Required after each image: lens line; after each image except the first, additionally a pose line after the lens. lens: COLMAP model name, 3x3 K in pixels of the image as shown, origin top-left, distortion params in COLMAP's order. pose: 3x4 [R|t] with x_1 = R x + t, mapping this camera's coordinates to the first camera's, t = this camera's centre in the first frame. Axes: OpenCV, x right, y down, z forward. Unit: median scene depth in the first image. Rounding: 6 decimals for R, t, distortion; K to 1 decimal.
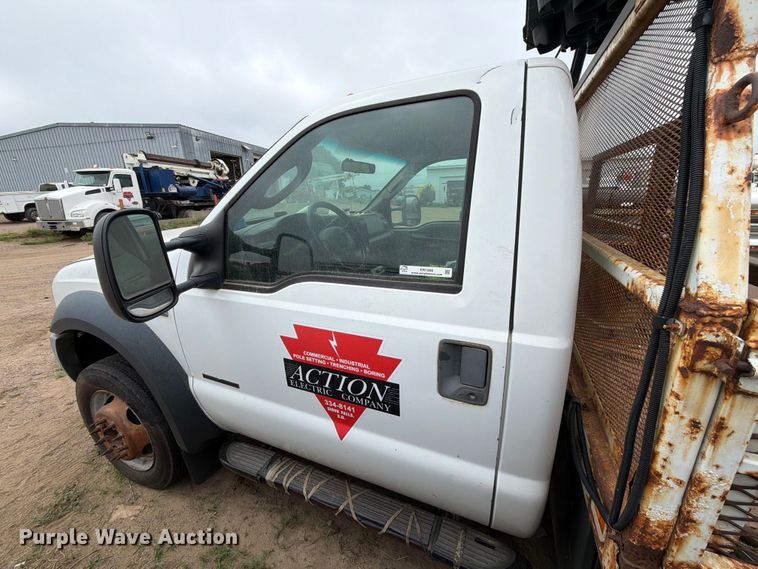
lens RADIAL K [[297.8, 0, 378.7], [0, 297.8, 288.5], [0, 0, 1]] dist [-0.008615, 0.001573]
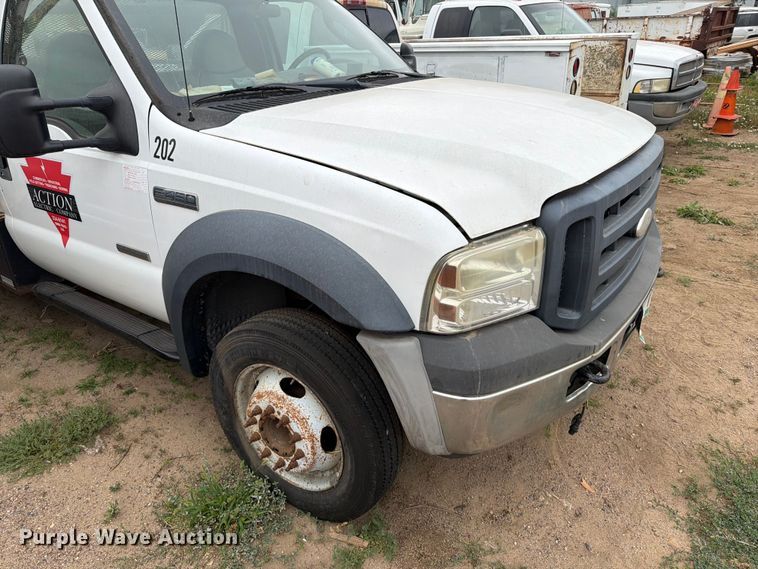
lens RADIAL K [[527.2, 0, 374.4], [0, 527.2, 281.5], [0, 0, 1]] dist [0.047372, -0.069934]
pose [[0.976649, 0.082784, -0.198251, 1.752260], [-0.053698, 0.987552, 0.147840, 0.241938], [0.208022, -0.133742, 0.968937, -1.054134]]
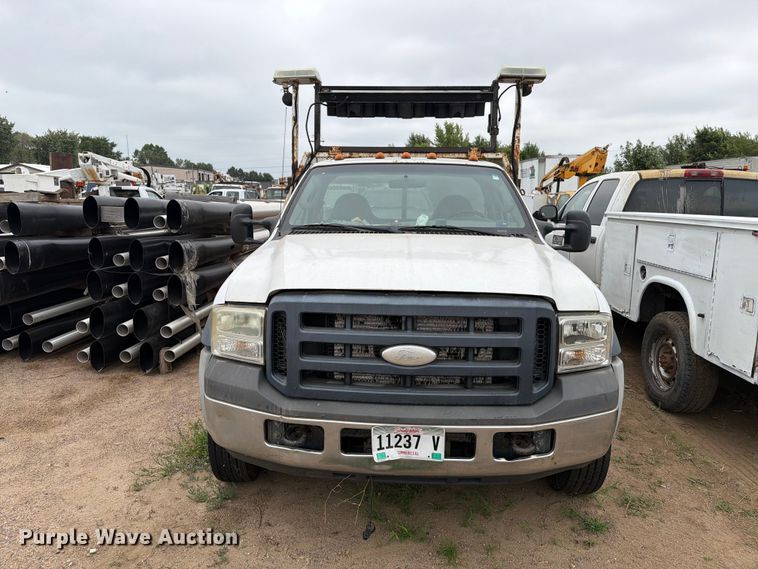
lens RADIAL K [[527.2, 0, 377.3], [0, 527.2, 284.6], [0, 0, 1]] dist [0.047372, -0.069934]
pose [[0.349998, 0.170847, -0.921039, 4.190346], [-0.300034, 0.951875, 0.062554, -0.110838], [0.887401, 0.254449, 0.384414, 0.004011]]
